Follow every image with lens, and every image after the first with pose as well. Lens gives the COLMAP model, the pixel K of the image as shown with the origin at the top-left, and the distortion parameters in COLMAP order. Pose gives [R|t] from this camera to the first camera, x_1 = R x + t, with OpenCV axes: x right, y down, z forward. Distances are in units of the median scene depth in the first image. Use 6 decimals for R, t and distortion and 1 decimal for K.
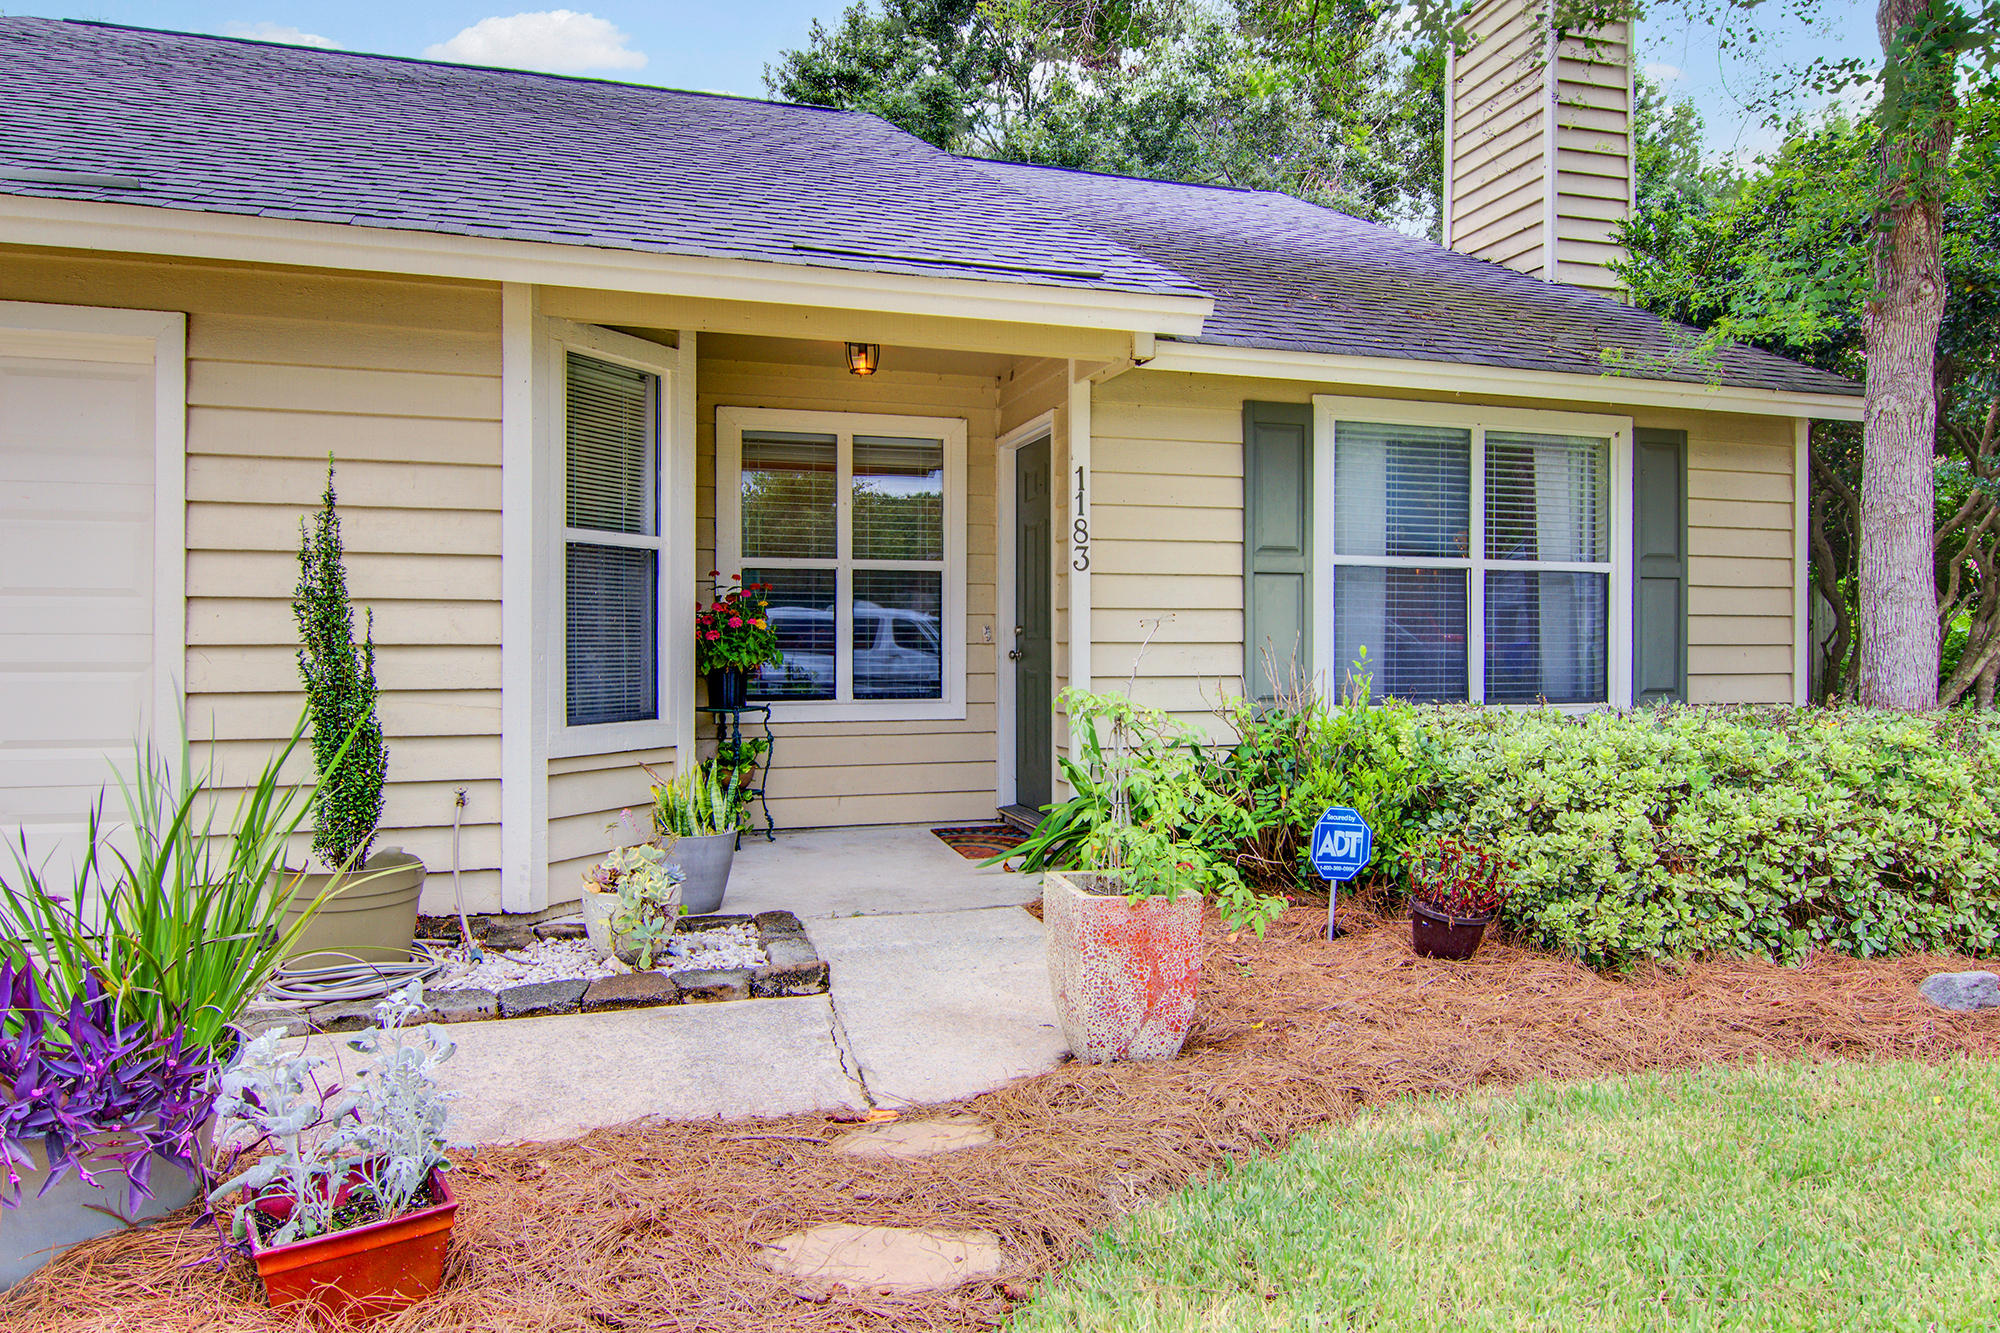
lens RADIAL K [[1247.4, 0, 1006.0], [0, 1247.4, 644.9], [0, 0, 1]] dist [-0.000542, -0.005313]
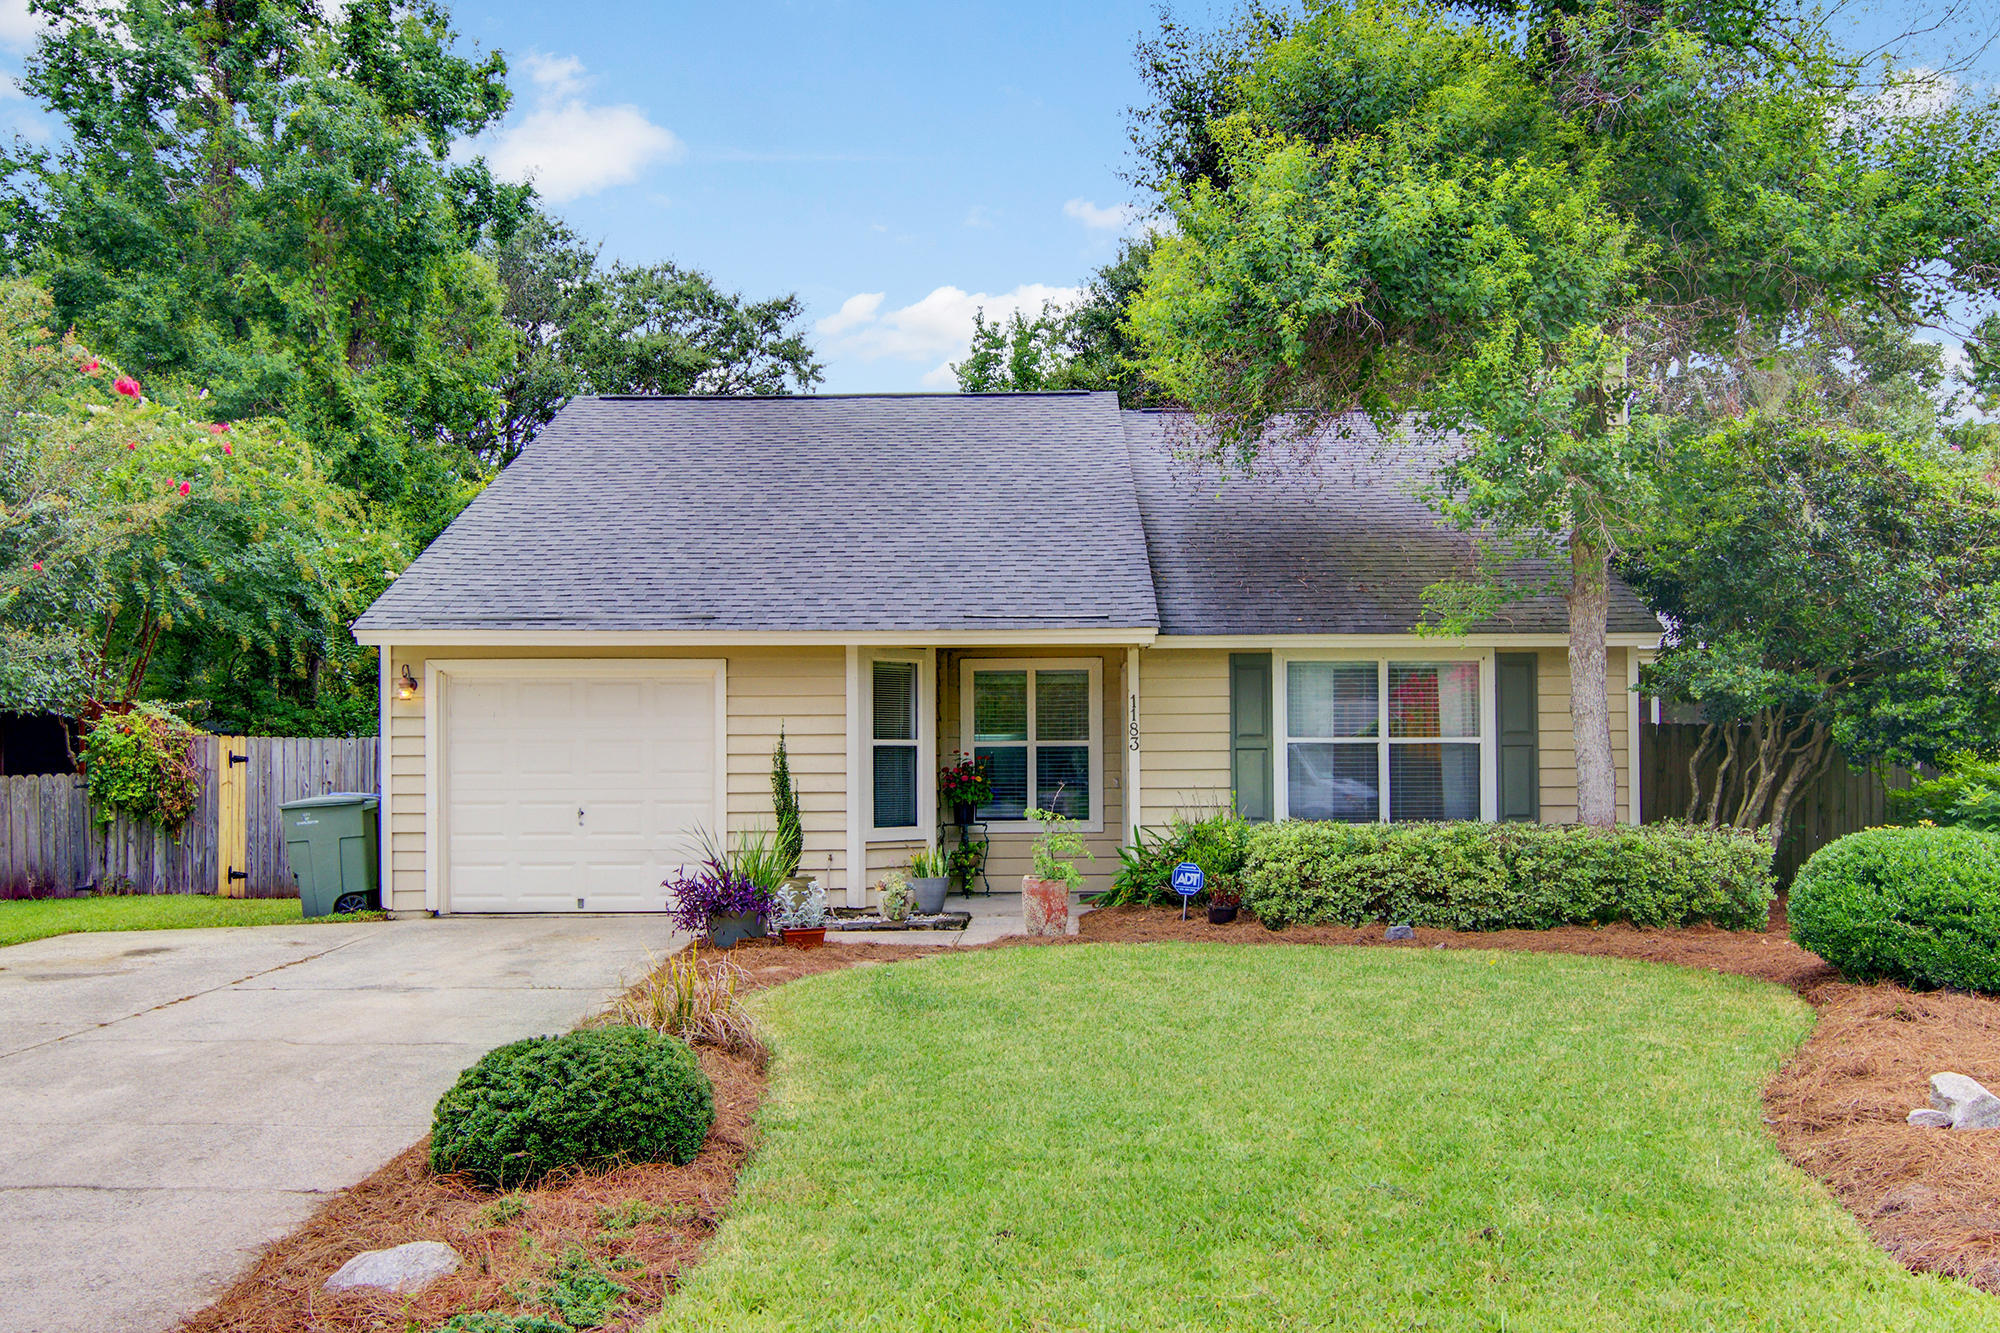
lens RADIAL K [[1712.1, 0, 1038.9], [0, 1712.1, 750.6], [0, 0, 1]] dist [-0.005693, -0.012173]
pose [[0.956382, -0.011178, -0.291906, 0.760094], [0.006574, 0.999838, -0.016749, -0.018852], [0.292046, 0.014100, 0.956300, -1.699069]]
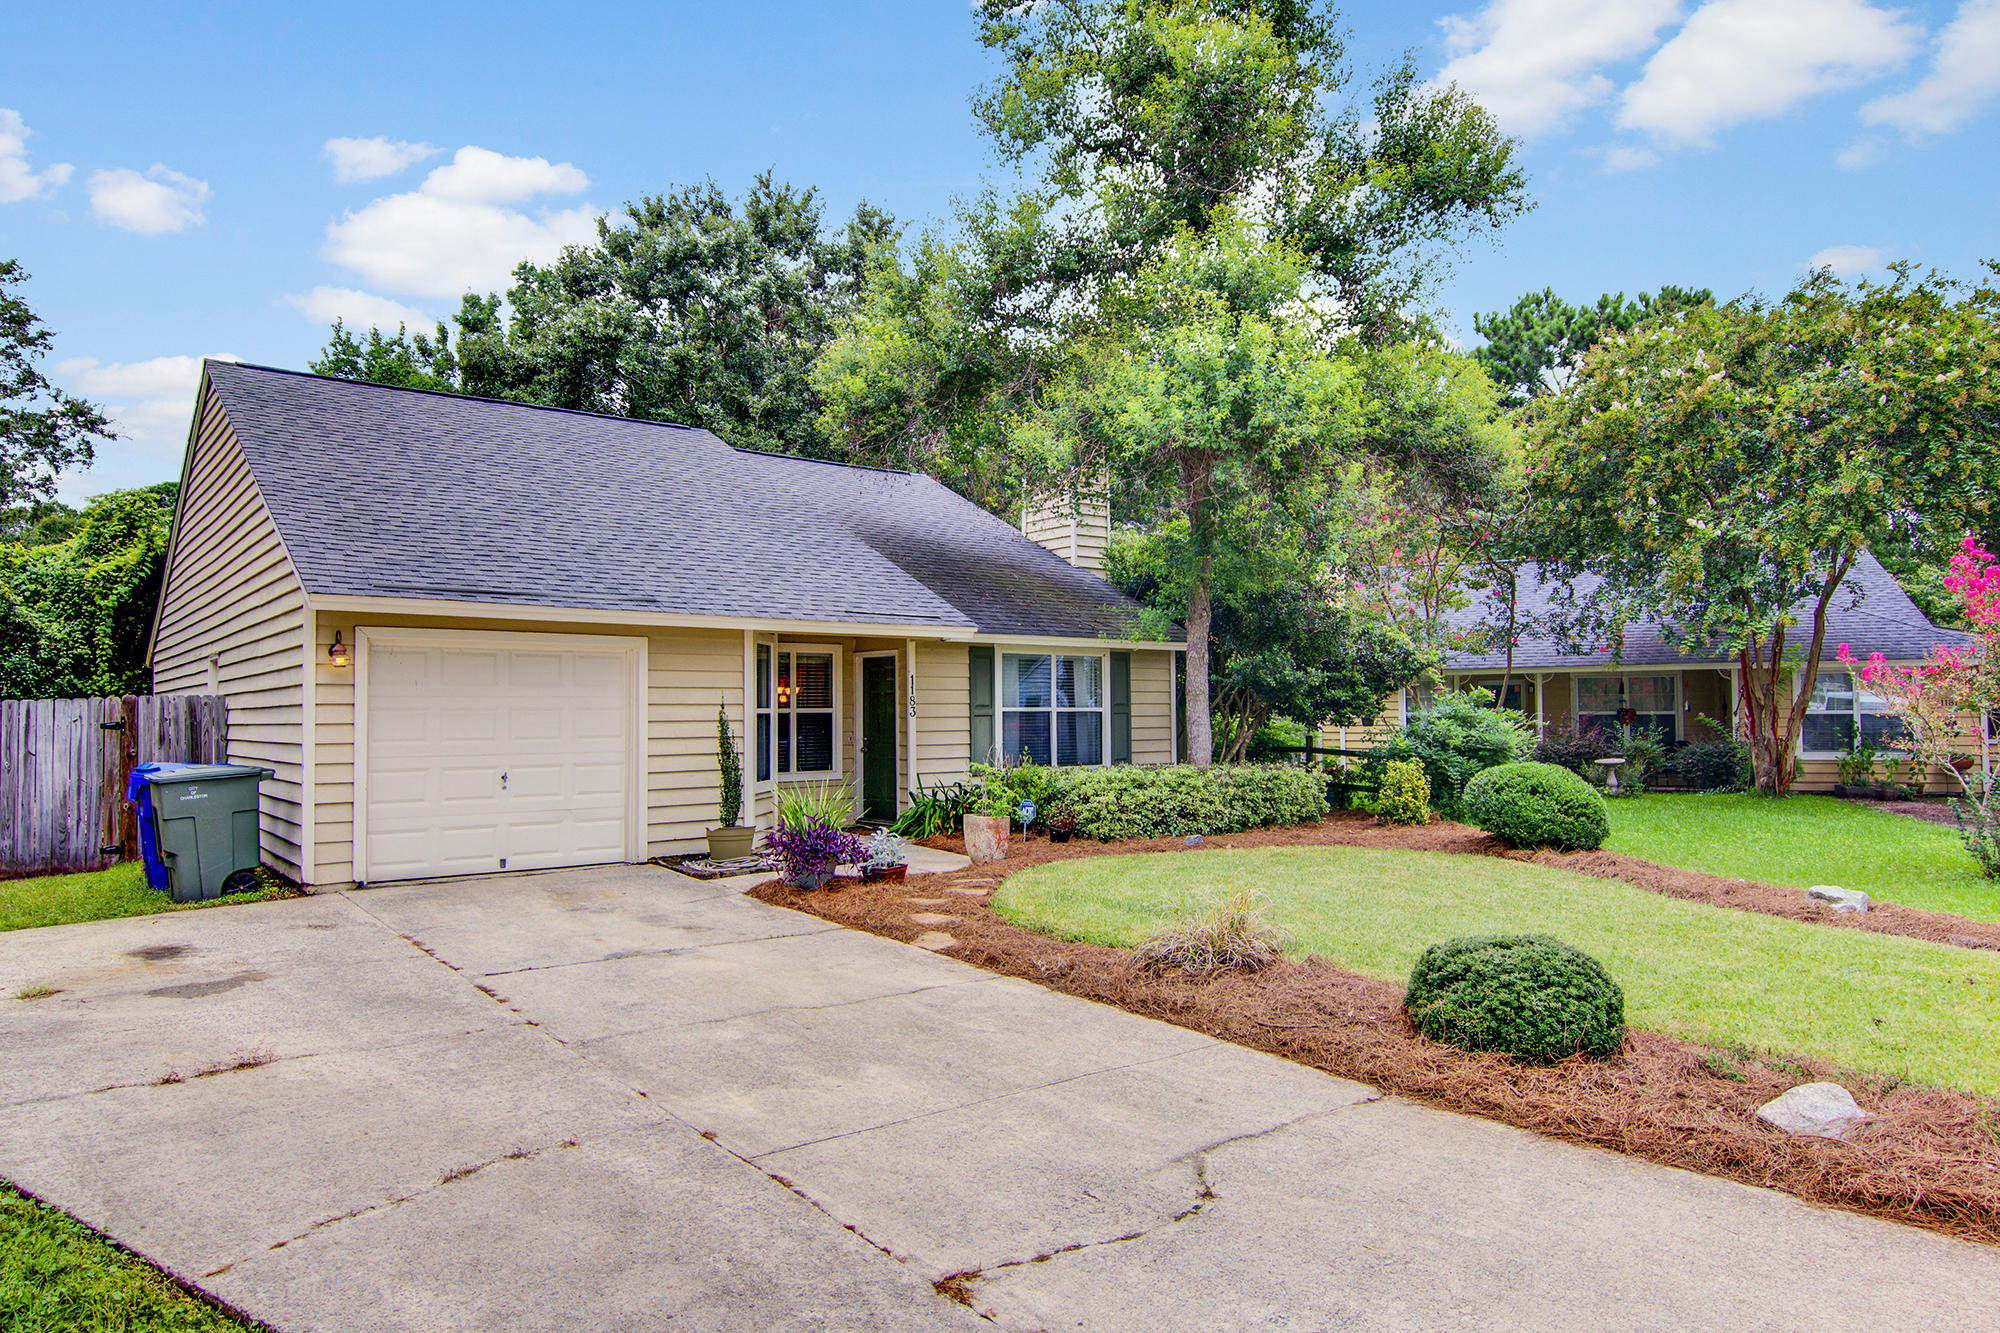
lens RADIAL K [[1247.4, 0, 1016.0], [0, 1247.4, 658.5], [0, 0, 1]] dist [-0.000542, -0.005313]
pose [[0.926249, 0.007828, 0.376830, -0.778665], [0.010783, 0.998825, -0.047255, -0.062317], [-0.376757, 0.047834, 0.925076, -1.574515]]
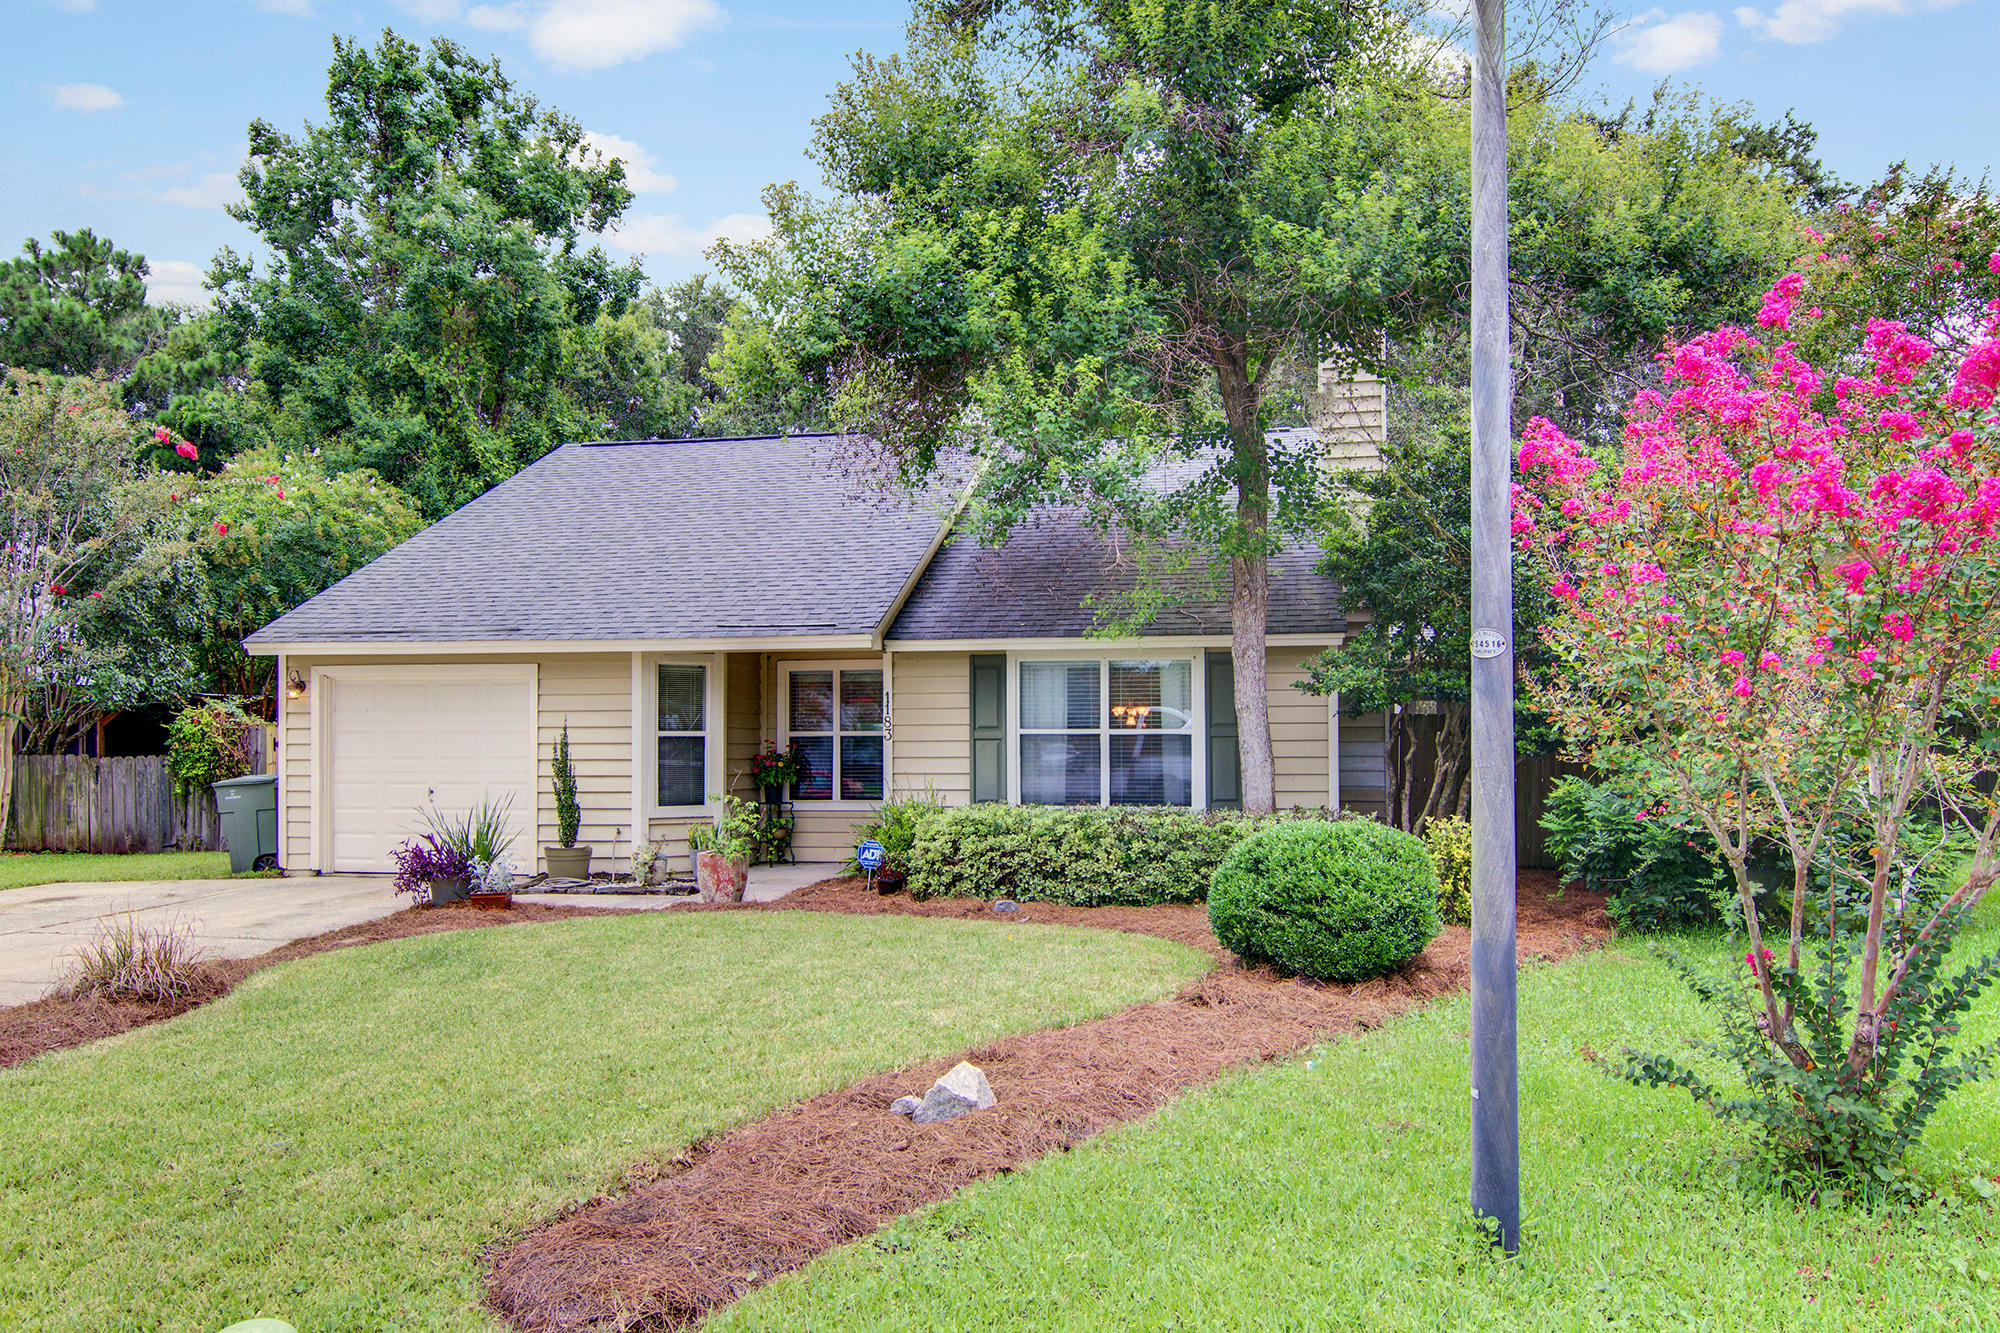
lens RADIAL K [[1462.5, 0, 1023.8], [0, 1462.5, 729.0], [0, 0, 1]] dist [-0.004443, -0.011466]
pose [[0.891931, -0.011097, -0.452035, 1.588589], [0.002952, 0.999820, -0.018720, -0.035012], [0.452162, 0.015362, 0.891804, -1.291942]]
